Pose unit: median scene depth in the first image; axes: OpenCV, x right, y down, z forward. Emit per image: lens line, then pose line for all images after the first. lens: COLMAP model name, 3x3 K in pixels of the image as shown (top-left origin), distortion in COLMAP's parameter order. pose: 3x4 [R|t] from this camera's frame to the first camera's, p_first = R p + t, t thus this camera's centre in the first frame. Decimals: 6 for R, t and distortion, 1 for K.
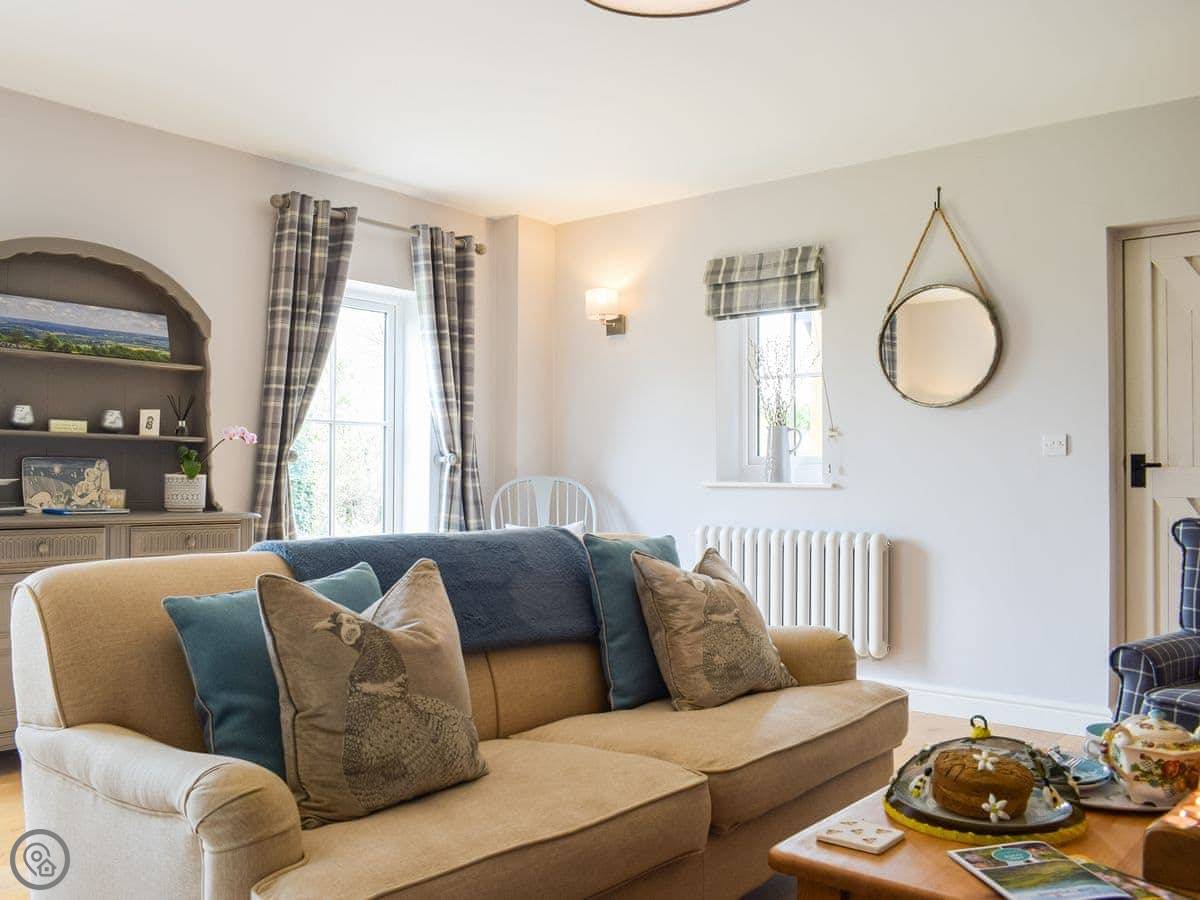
lens RADIAL K [[1083.0, 0, 602.3], [0, 1083.0, 452.7], [0, 0, 1]] dist [0.002222, 0.019276]
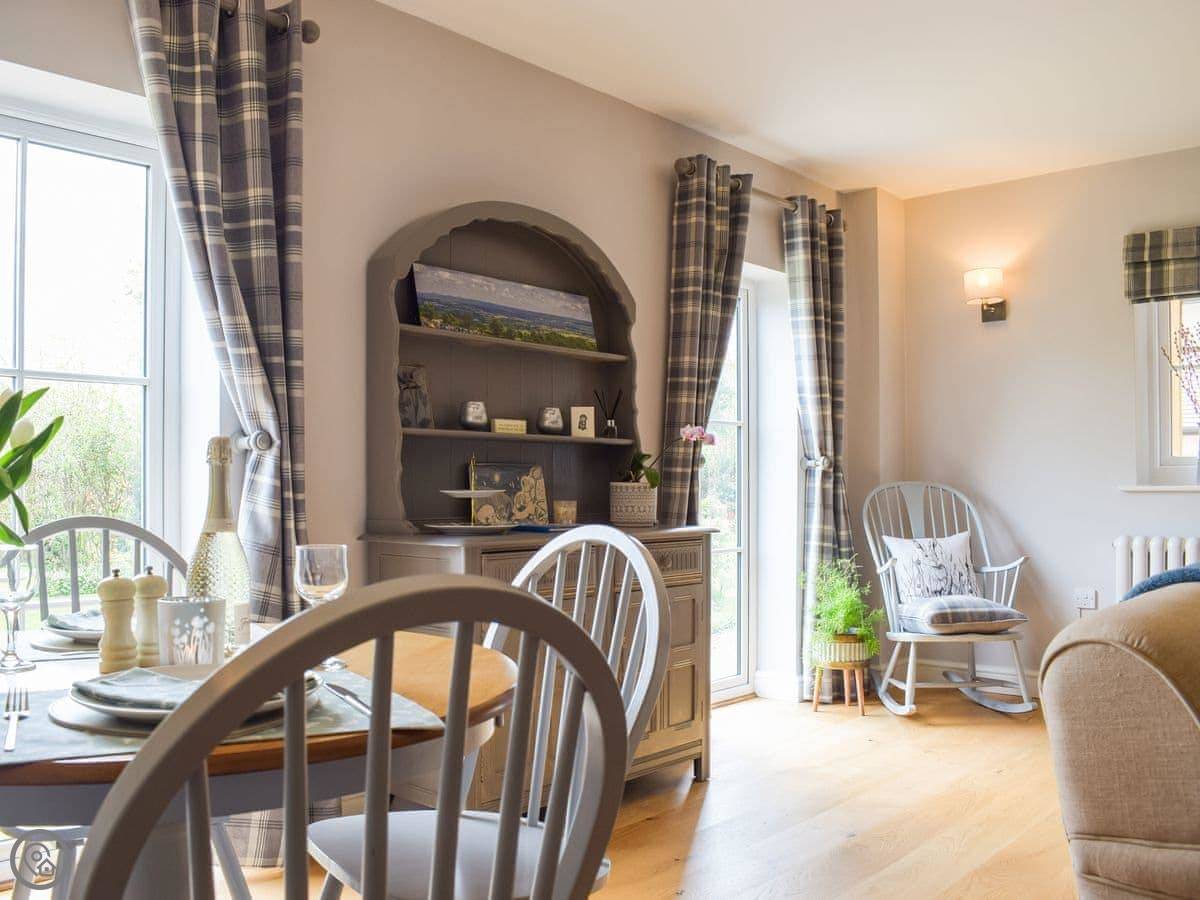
lens RADIAL K [[1083.0, 0, 599.0], [0, 1083.0, 452.6], [0, 0, 1]] dist [0.002222, 0.019276]
pose [[0.999783, -0.006874, 0.019678, -0.371890], [0.006945, 0.999970, -0.003526, -0.000558], [-0.019653, 0.003662, 0.999800, 0.133604]]
